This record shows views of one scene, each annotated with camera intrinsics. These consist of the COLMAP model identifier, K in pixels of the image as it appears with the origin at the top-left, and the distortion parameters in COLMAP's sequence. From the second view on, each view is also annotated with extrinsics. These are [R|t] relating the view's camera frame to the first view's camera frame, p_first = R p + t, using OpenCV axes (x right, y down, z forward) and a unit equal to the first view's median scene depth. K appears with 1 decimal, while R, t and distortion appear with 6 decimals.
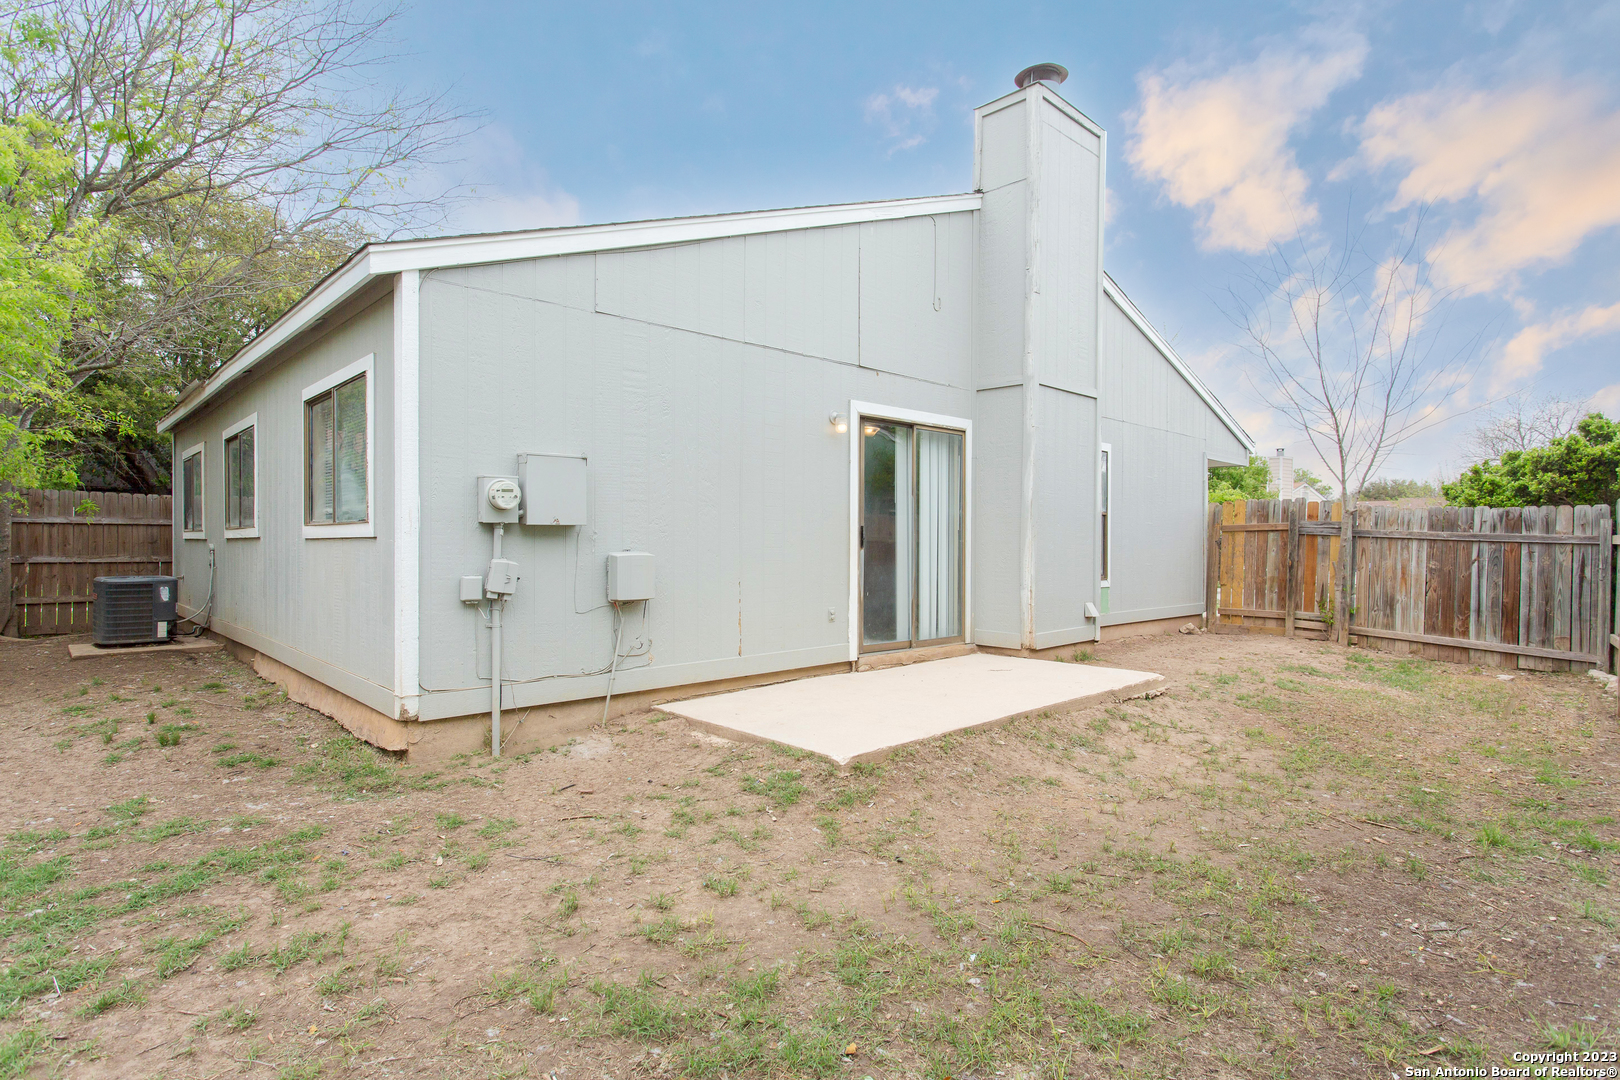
lens RADIAL K [[819.6, 0, 823.5], [0, 819.6, 543.0], [0, 0, 1]] dist [-0.003565, 0.000397]
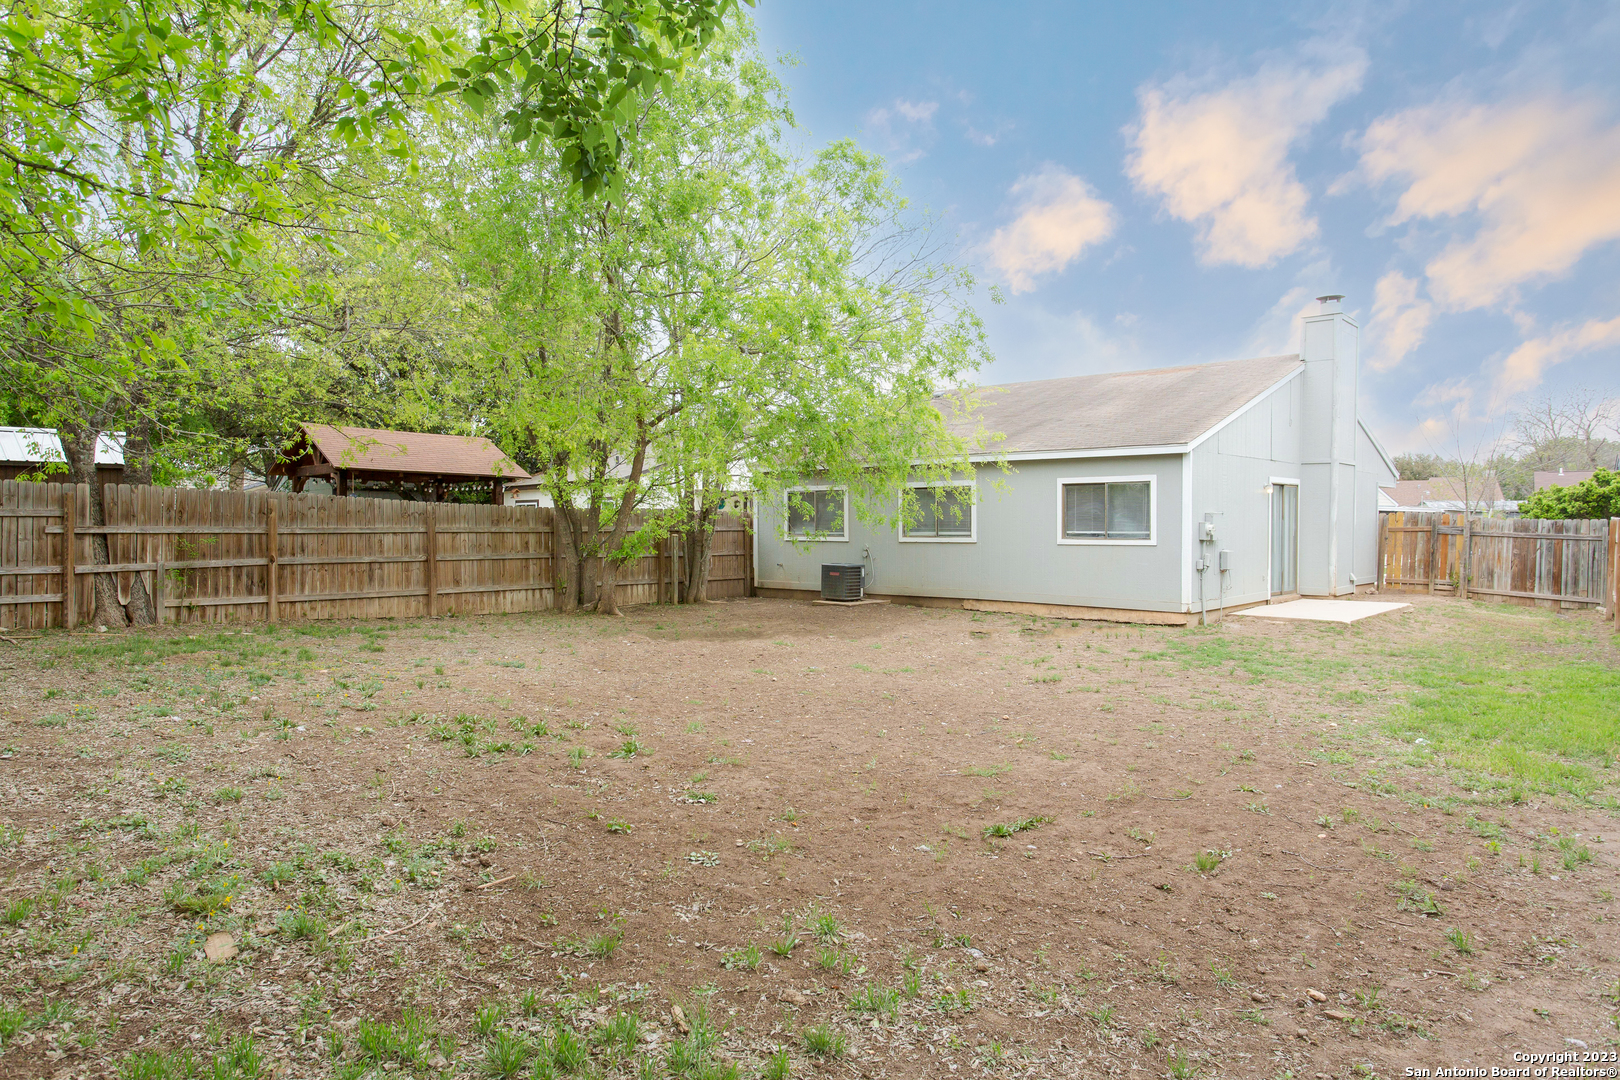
lens RADIAL K [[1013.8, 0, 806.8], [0, 1013.8, 544.5], [0, 0, 1]] dist [-0.002730, -0.001468]
pose [[0.997128, -0.006437, 0.075457, -0.994913], [0.004904, 0.999778, 0.020484, -0.042699], [-0.075572, -0.020055, 0.996939, -1.118397]]
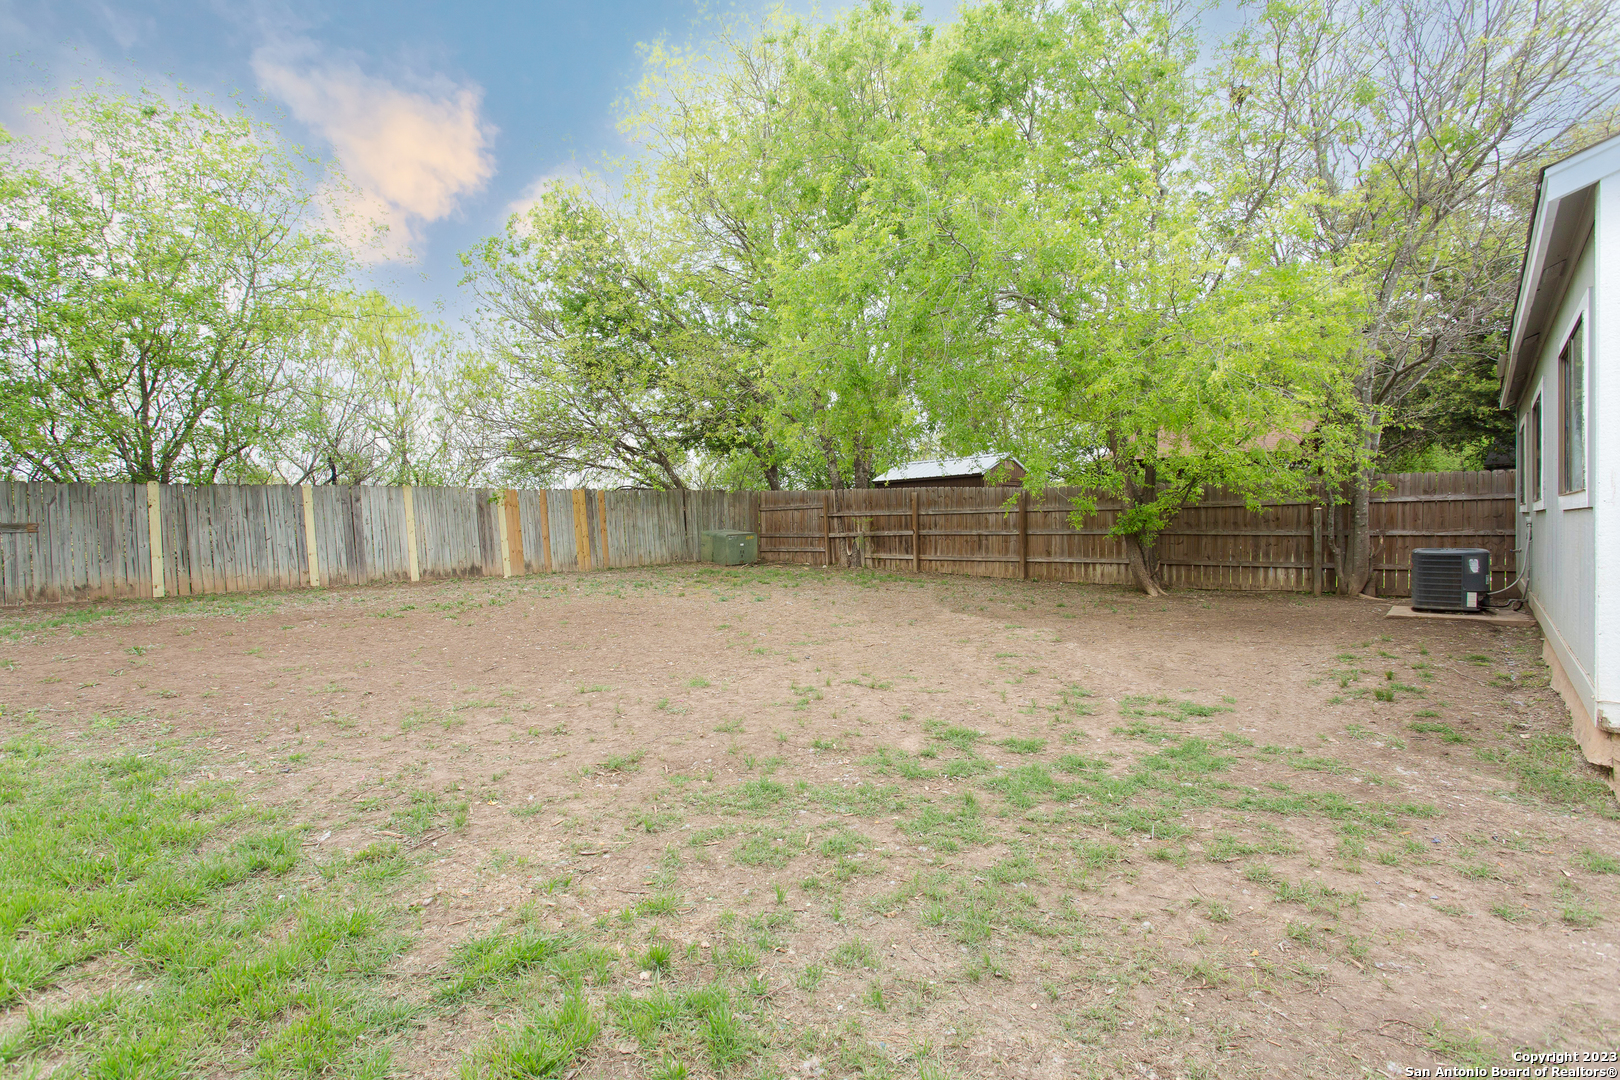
lens RADIAL K [[769.6, 0, 820.3], [0, 769.6, 533.8], [0, 0, 1]] dist [-0.006653, 0.002287]
pose [[0.107347, 0.003133, -0.994217, 0.138851], [0.018345, 0.999819, 0.005132, 0.001681], [0.994052, -0.018790, 0.107270, 0.119849]]
